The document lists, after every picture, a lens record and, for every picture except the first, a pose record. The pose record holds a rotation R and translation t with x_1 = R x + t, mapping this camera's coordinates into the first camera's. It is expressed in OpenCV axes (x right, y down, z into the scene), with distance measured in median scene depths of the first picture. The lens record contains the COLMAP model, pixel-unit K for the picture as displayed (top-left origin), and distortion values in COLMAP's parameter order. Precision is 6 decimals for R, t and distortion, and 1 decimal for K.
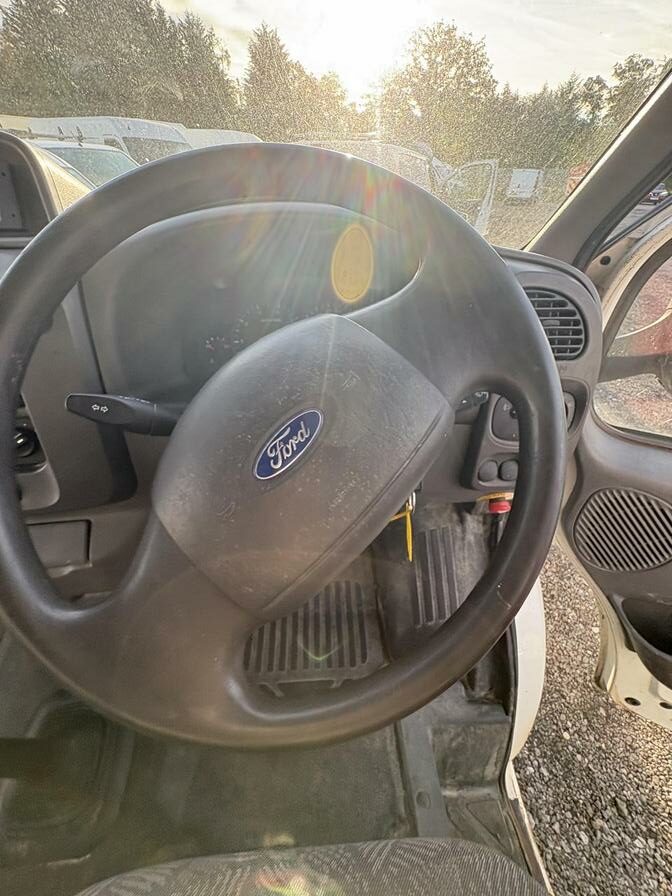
lens RADIAL K [[356.8, 0, 333.4], [0, 356.8, 453.3], [0, 0, 1]] dist [0.000527, -0.000401]
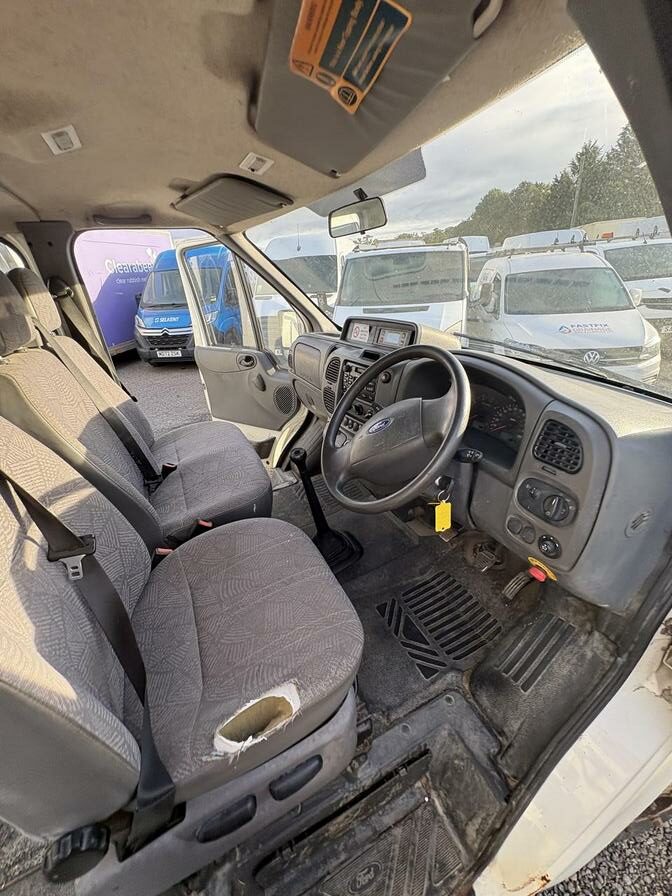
lens RADIAL K [[356.8, 0, 335.3], [0, 356.8, 448.4], [0, 0, 1]] dist [0.000527, -0.000401]
pose [[0.370168, 0.369486, -0.852324, 0.763440], [-0.509876, 0.847757, 0.146064, -0.038907], [0.776532, 0.380511, 0.502204, -0.292029]]
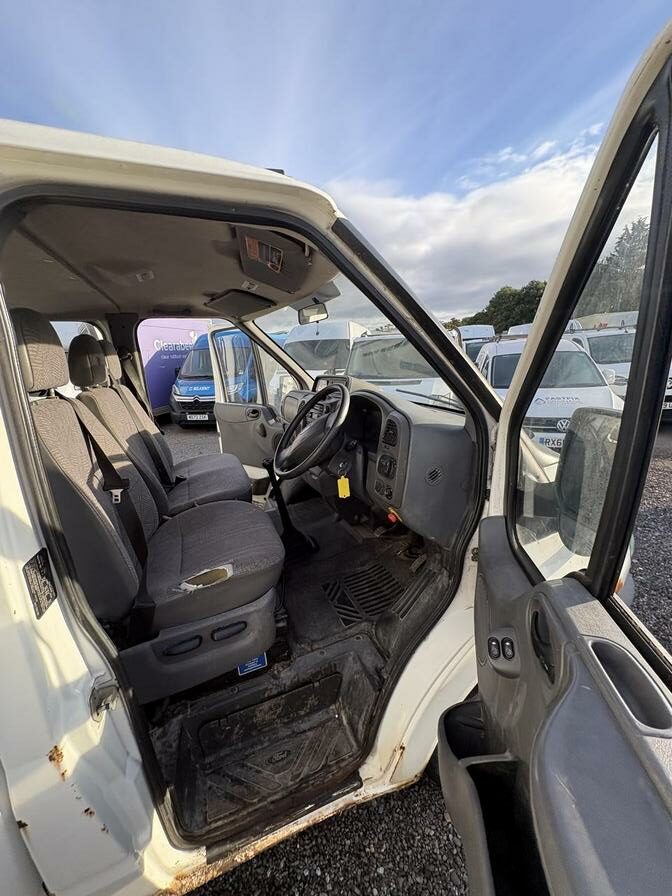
lens RADIAL K [[356.8, 0, 334.3], [0, 356.8, 447.9], [0, 0, 1]] dist [0.000527, -0.000401]
pose [[0.308153, 0.202371, -0.929563, 1.499316], [-0.537680, 0.843132, 0.005312, -0.018797], [0.784820, 0.498171, 0.368624, -0.179705]]
